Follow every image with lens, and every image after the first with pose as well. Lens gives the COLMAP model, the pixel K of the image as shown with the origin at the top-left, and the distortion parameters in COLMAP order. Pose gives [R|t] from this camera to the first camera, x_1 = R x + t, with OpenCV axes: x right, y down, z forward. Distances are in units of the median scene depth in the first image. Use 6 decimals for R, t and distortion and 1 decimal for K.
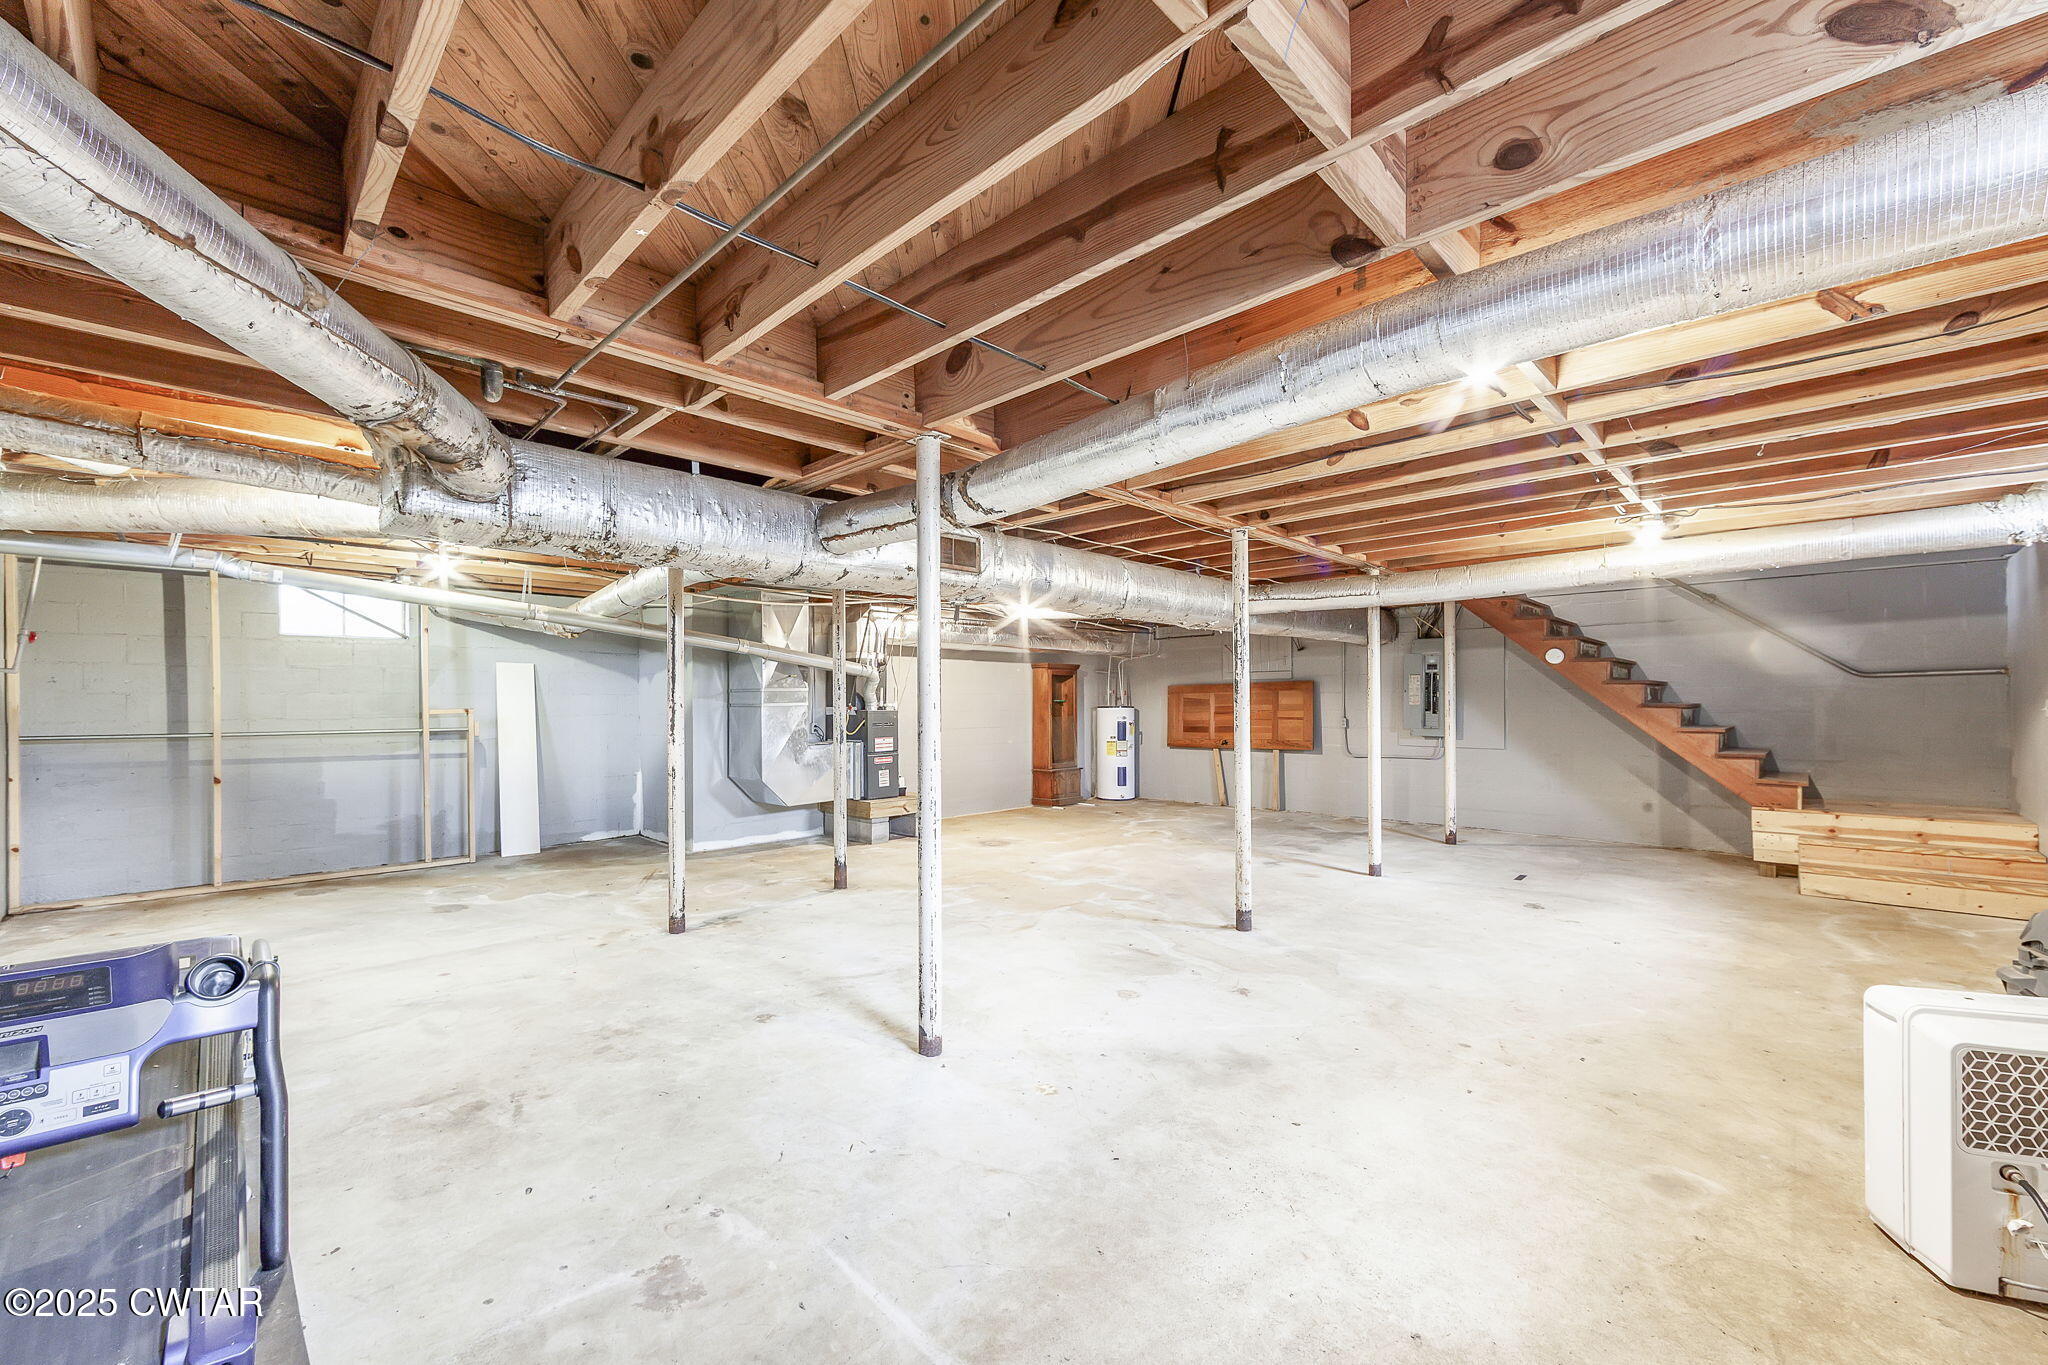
lens RADIAL K [[803.9, 0, 1019.9], [0, 803.9, 694.0], [0, 0, 1]] dist [-0.005240, 0.000352]
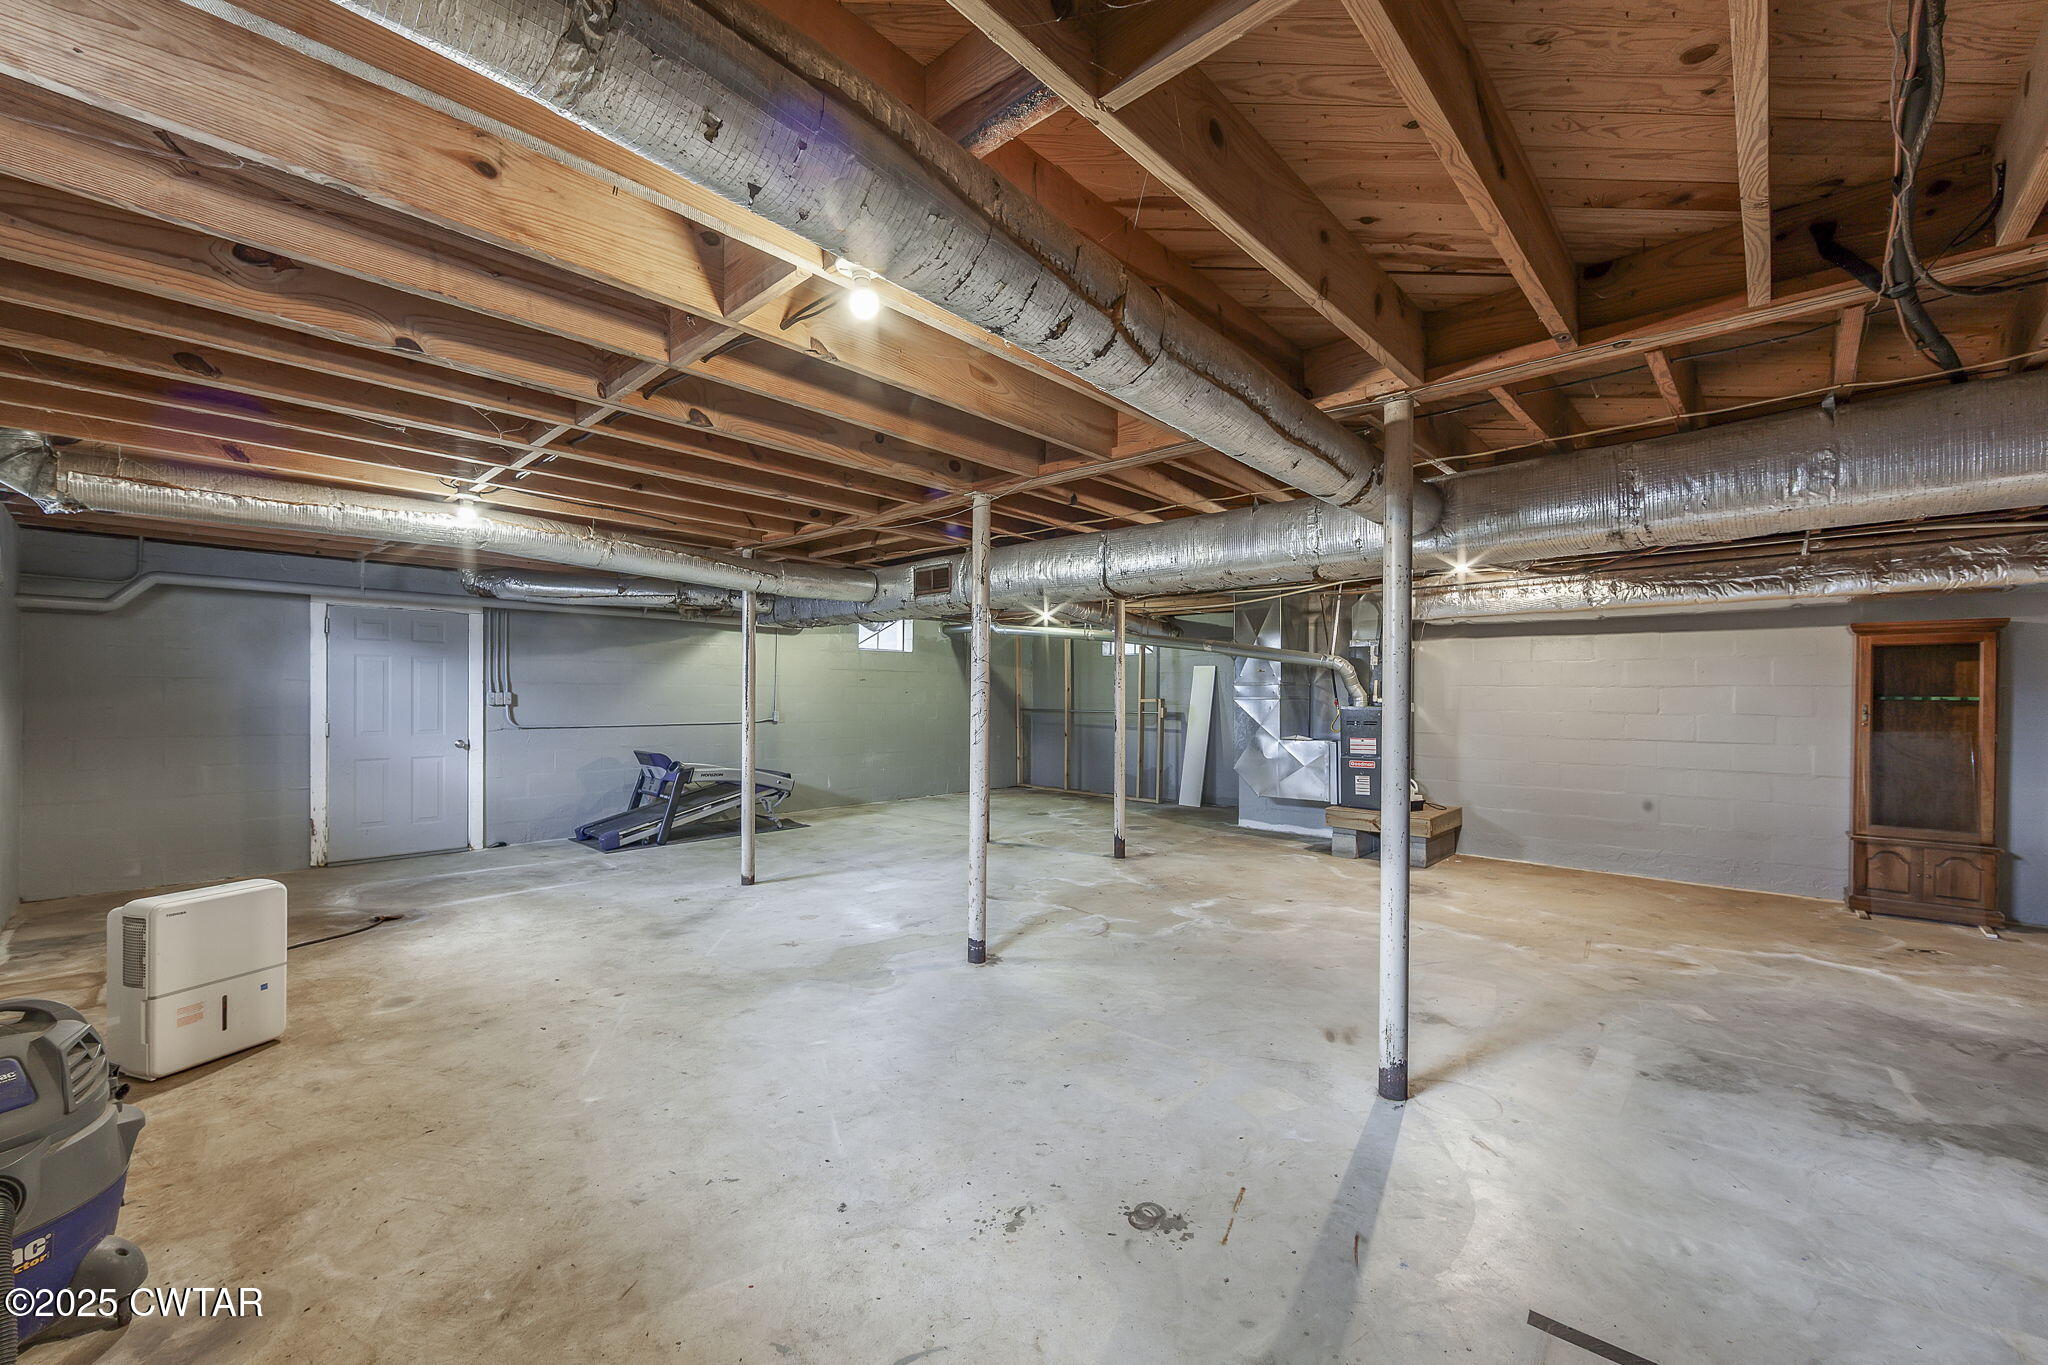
lens RADIAL K [[803.9, 0, 1020.6], [0, 803.9, 691.3], [0, 0, 1]] dist [-0.005240, 0.000352]
pose [[0.040712, 0.002523, -0.999168, 1.846732], [0.001920, 0.999995, 0.002604, 0.002501], [0.999169, -0.002024, 0.040707, 1.636847]]
